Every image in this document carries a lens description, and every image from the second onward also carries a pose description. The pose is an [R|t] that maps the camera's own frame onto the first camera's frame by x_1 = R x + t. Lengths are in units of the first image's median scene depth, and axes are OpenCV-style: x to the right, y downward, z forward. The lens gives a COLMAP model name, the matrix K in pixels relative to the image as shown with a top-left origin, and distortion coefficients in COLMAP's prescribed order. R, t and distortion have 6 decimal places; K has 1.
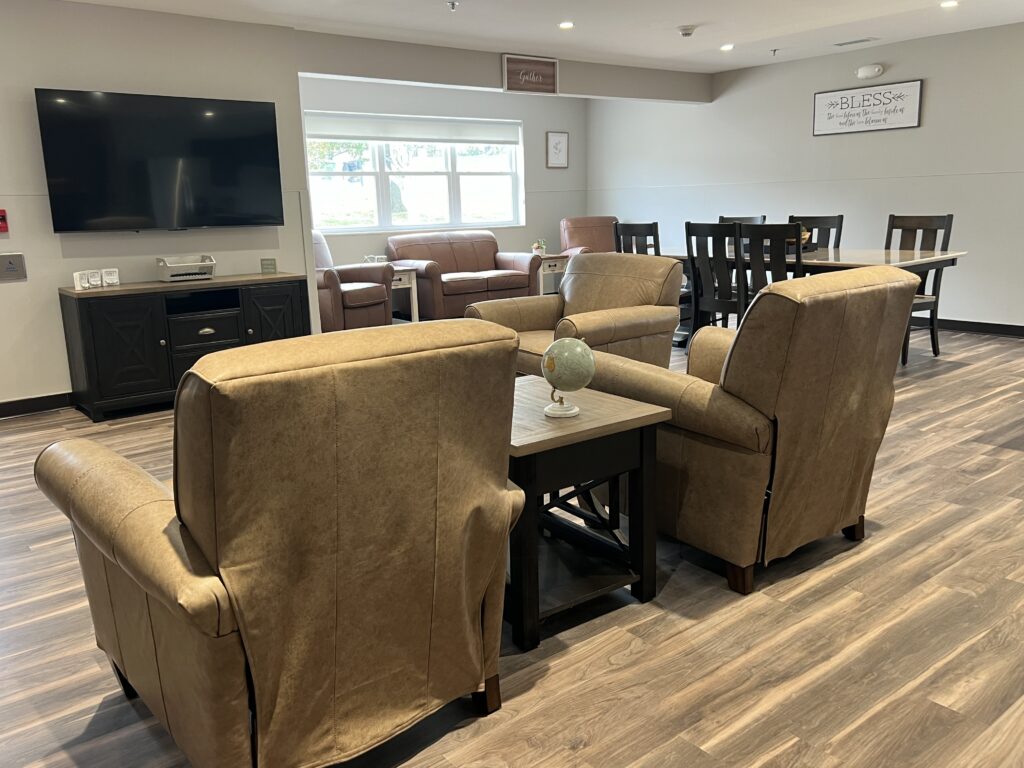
lens RADIAL K [[867.9, 0, 512.0], [0, 867.9, 384.0], [0, 0, 1]] dist [0.011949, -0.002258]
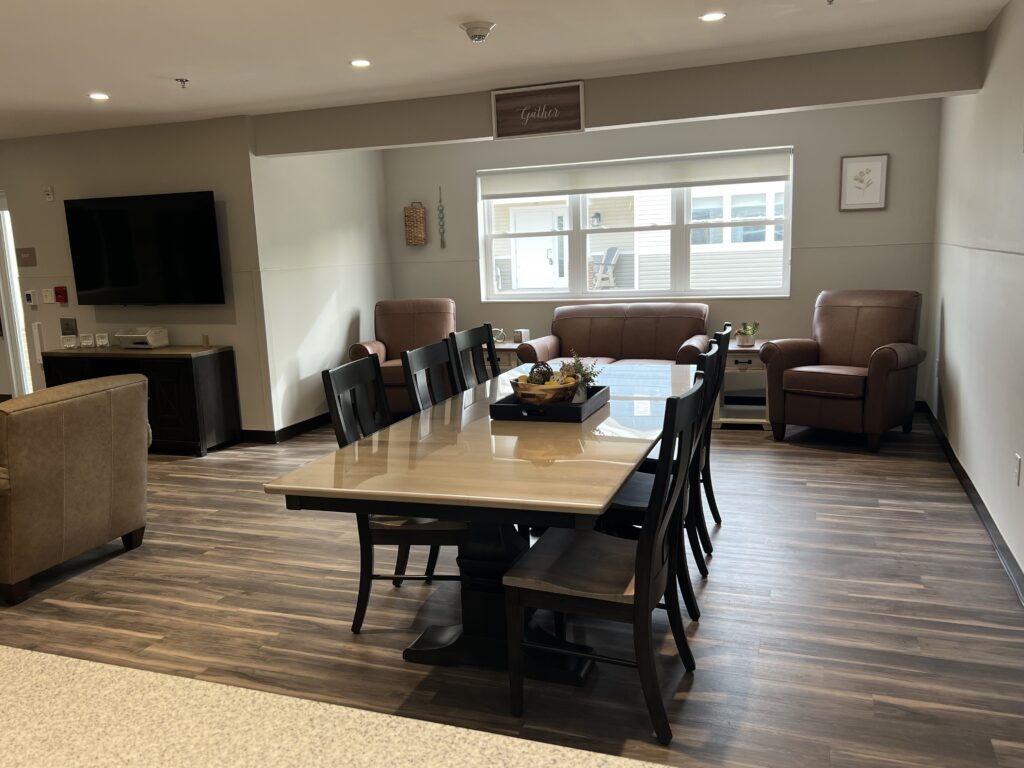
lens RADIAL K [[867.9, 0, 512.0], [0, 867.9, 384.0], [0, 0, 1]] dist [0.011949, -0.002258]
pose [[0.482490, 0.152832, -0.862465, 0.662441], [-0.152898, 0.984238, 0.088874, -0.186800], [0.862454, 0.088988, 0.498252, 0.624329]]
